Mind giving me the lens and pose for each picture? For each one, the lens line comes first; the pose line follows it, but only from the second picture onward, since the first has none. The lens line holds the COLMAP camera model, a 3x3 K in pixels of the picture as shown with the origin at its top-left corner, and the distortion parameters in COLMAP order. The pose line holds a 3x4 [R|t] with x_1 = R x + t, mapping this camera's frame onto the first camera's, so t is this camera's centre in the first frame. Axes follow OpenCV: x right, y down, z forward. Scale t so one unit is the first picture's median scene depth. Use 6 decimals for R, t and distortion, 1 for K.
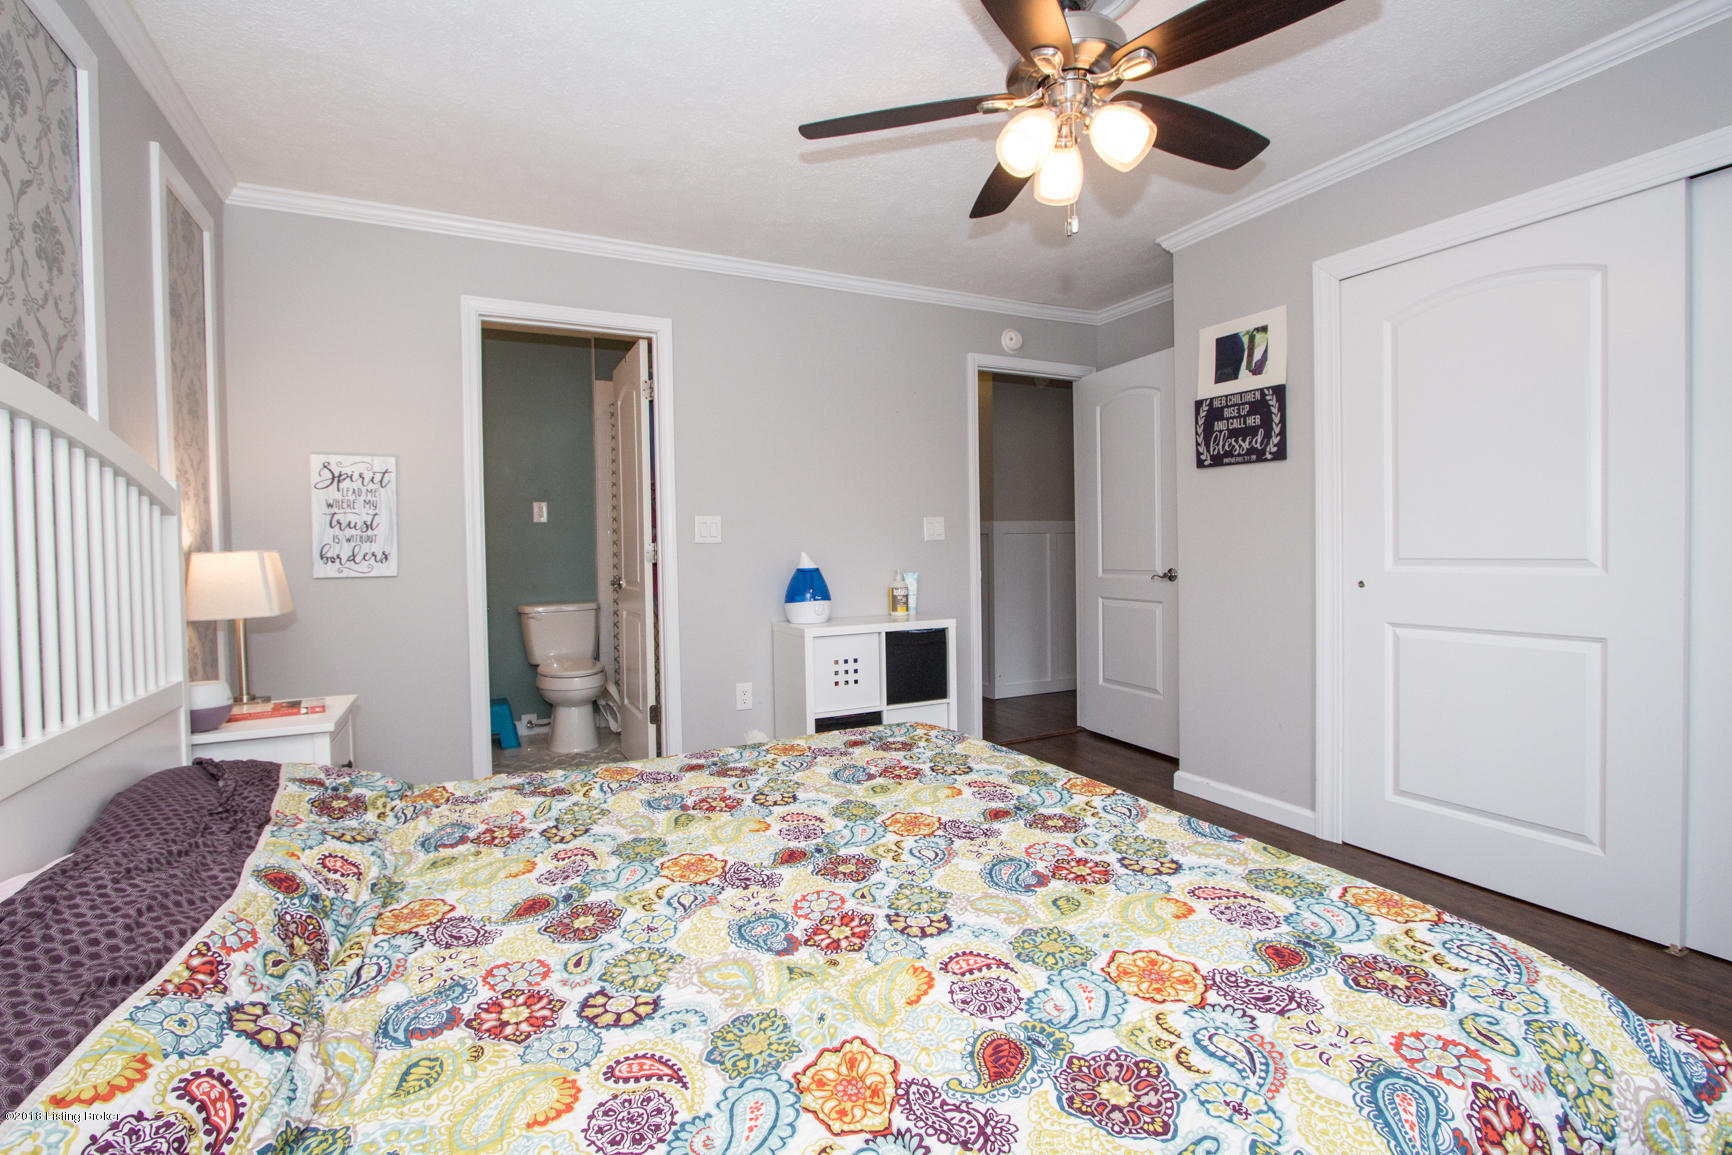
lens RADIAL K [[796.0, 0, 876.2], [0, 796.0, 568.2], [0, 0, 1]] dist [-0.000058, 0.000300]
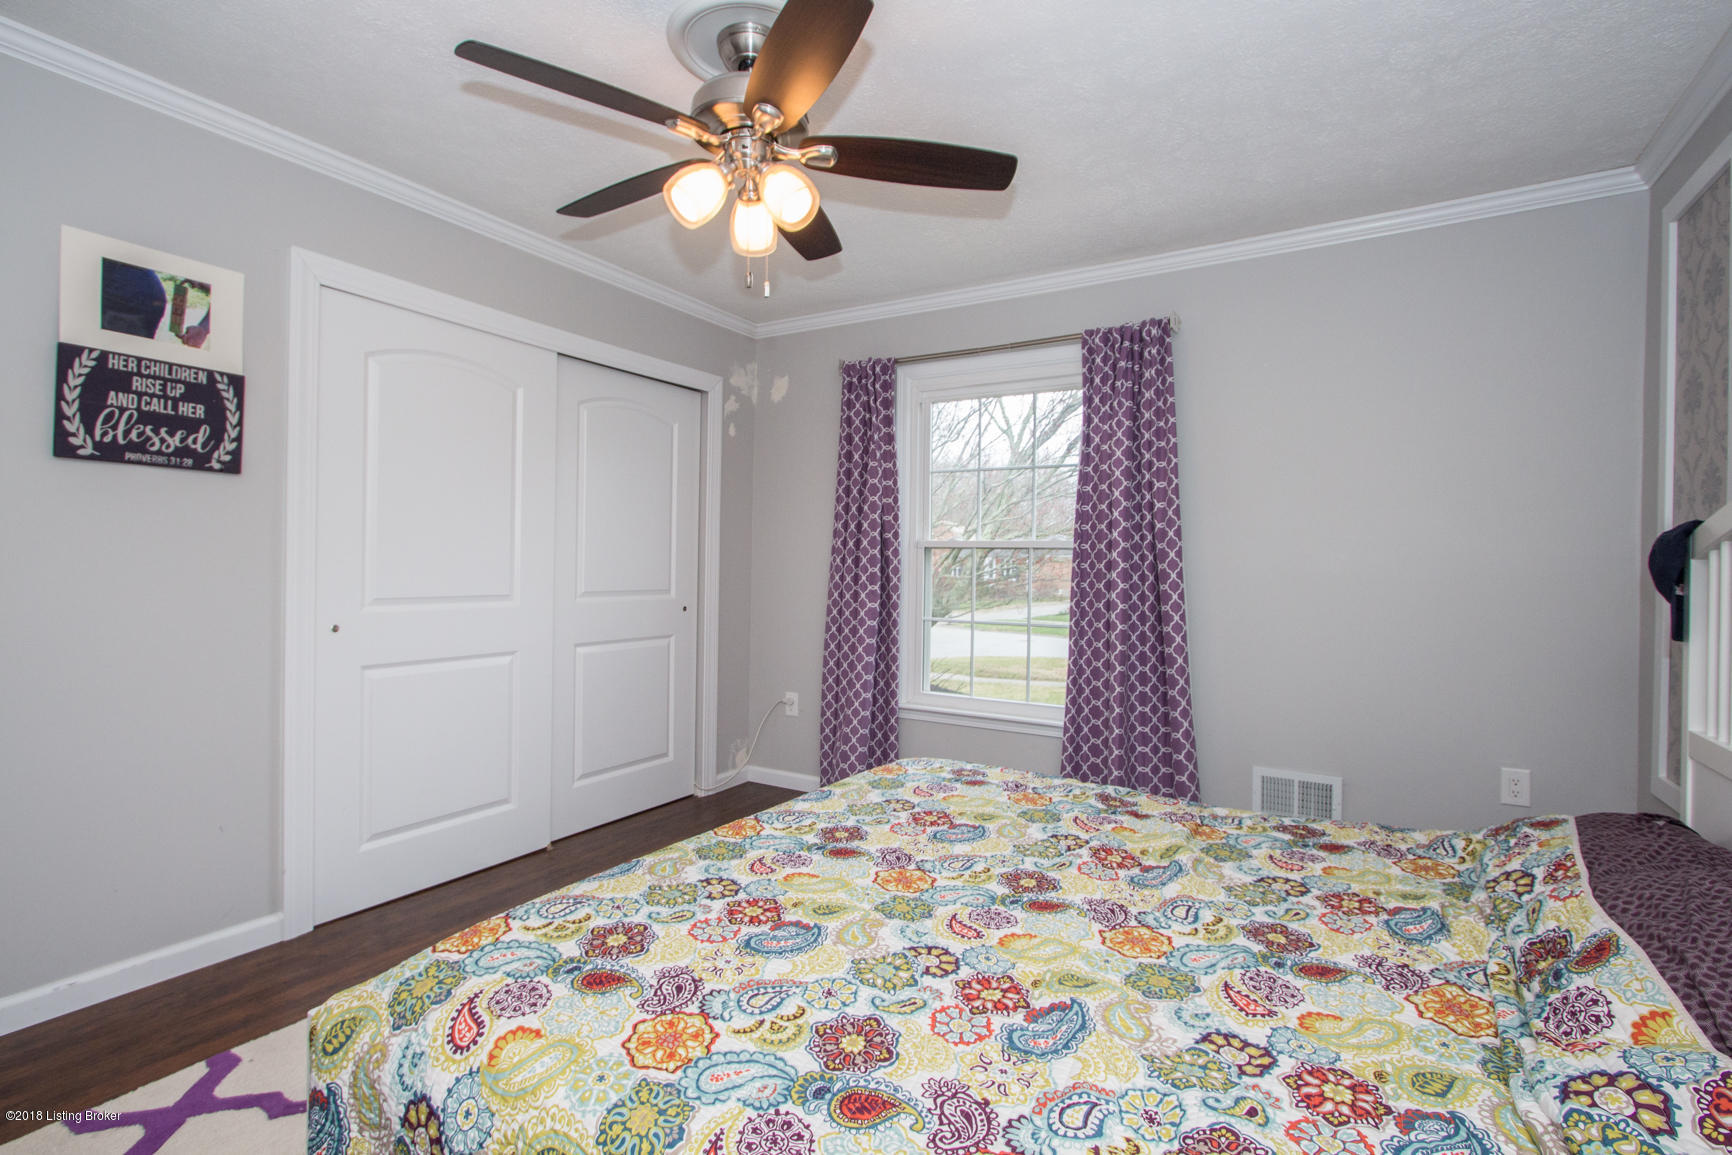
lens RADIAL K [[804.4, 0, 870.0], [0, 804.4, 535.7], [0, 0, 1]] dist [0.001742, -0.000012]
pose [[-0.508664, 0.040231, 0.860025, -0.451923], [0.021492, 0.999190, -0.034029, -0.038451], [-0.860697, 0.001174, -0.509117, 0.871893]]
